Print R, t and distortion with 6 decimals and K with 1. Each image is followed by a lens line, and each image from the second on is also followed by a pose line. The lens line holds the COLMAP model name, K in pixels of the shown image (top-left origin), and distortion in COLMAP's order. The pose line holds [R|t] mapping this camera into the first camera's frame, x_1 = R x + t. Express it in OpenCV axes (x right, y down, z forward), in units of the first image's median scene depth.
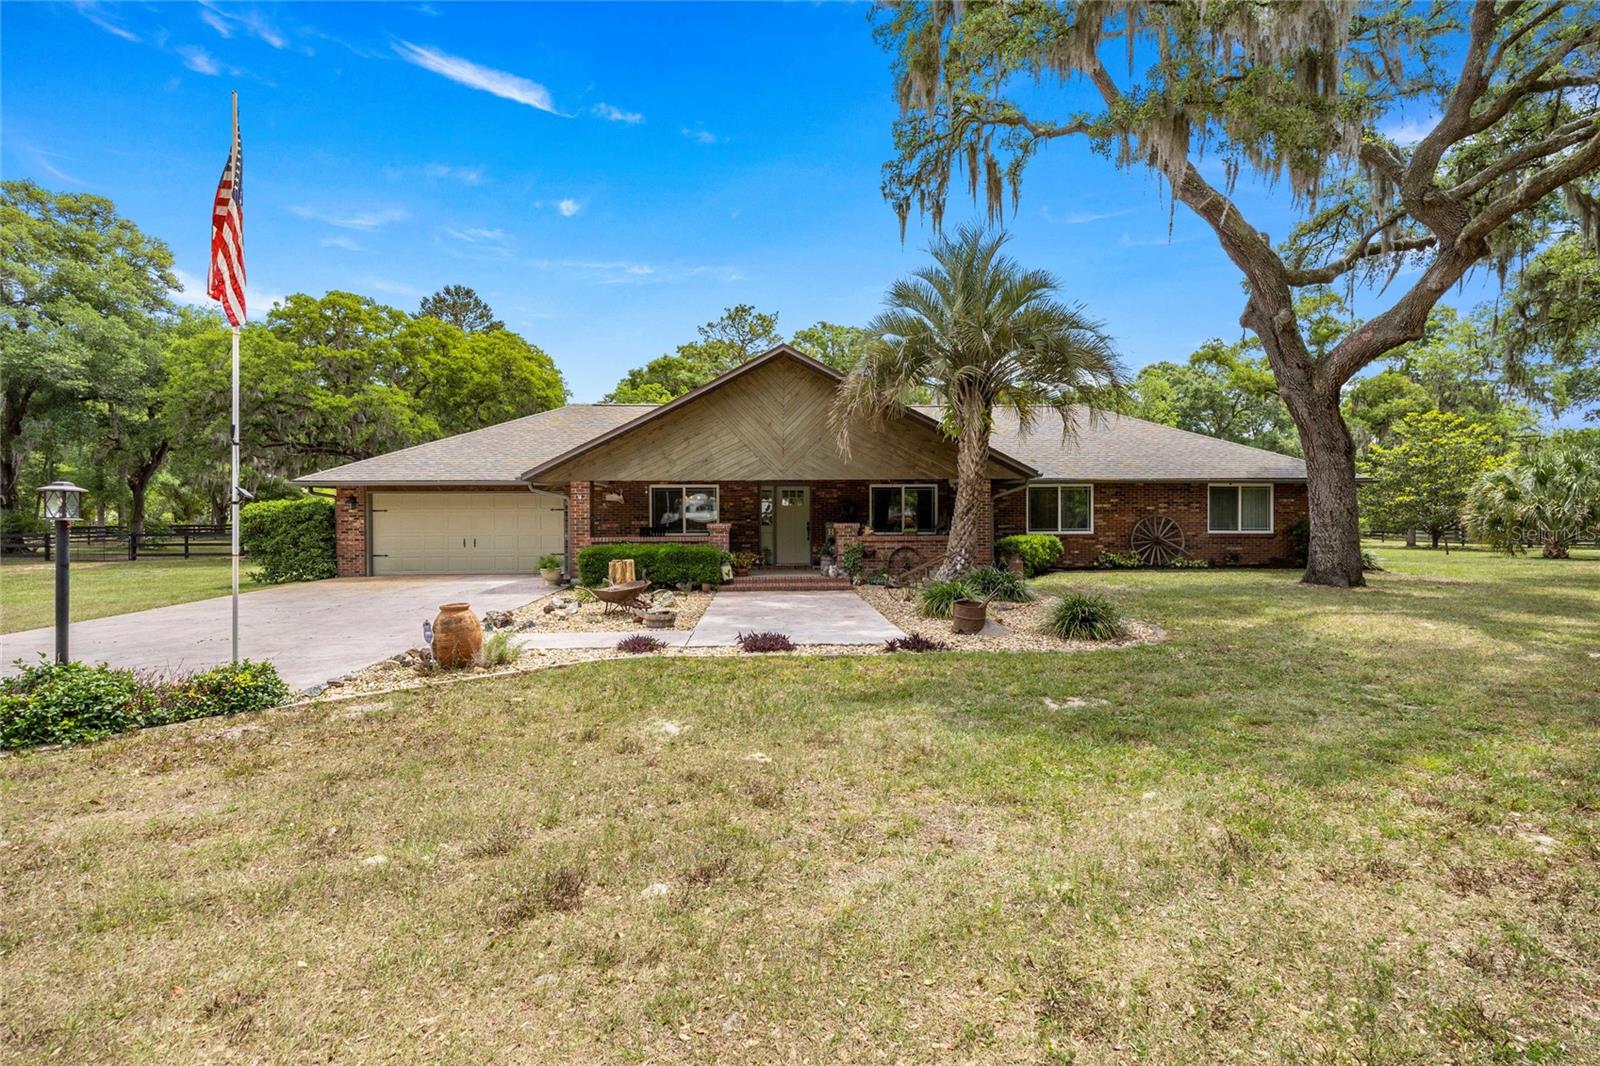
lens RADIAL K [[762.5, 0, 800.0], [0, 762.5, 533.0], [0, 0, 1]] dist [0.000142, 0.000005]
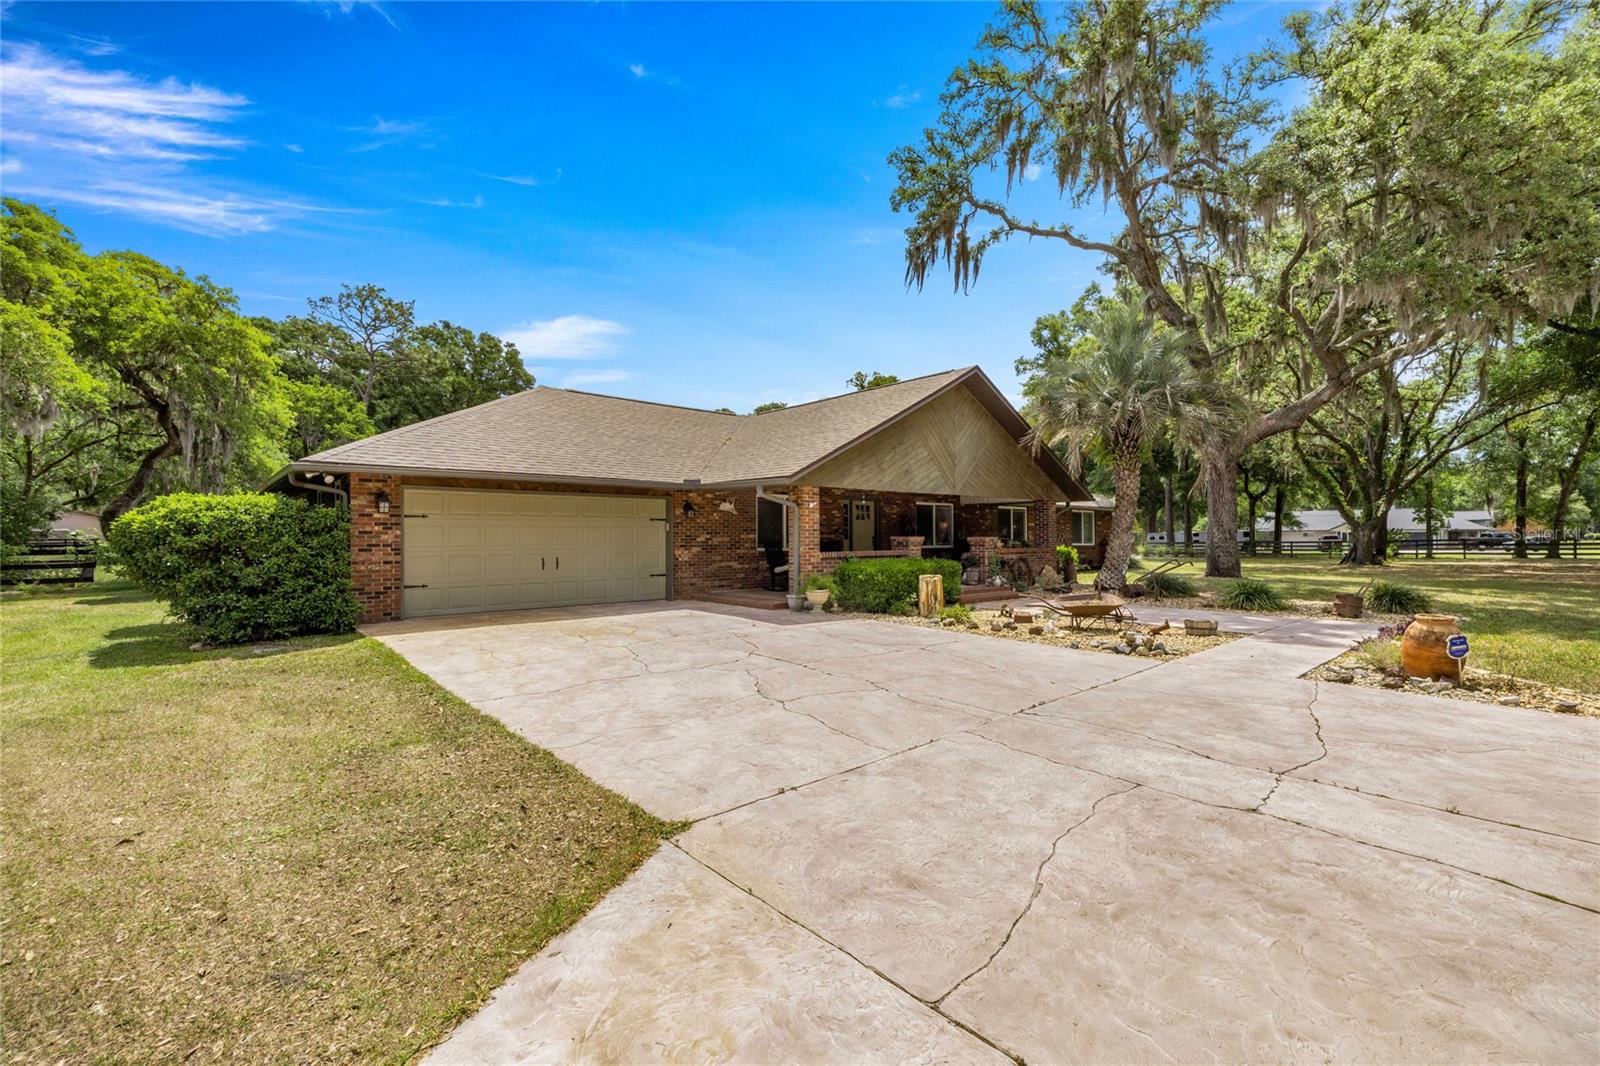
lens RADIAL K [[698.0, 0, 800.0], [0, 698.0, 533.0], [0, 0, 1]] dist [-0.000732, -0.000066]
pose [[0.772094, 0.007267, 0.635467, -0.675458], [0.009513, 0.999690, -0.022991, 0.001552], [-0.635438, 0.023797, 0.771785, 0.344351]]
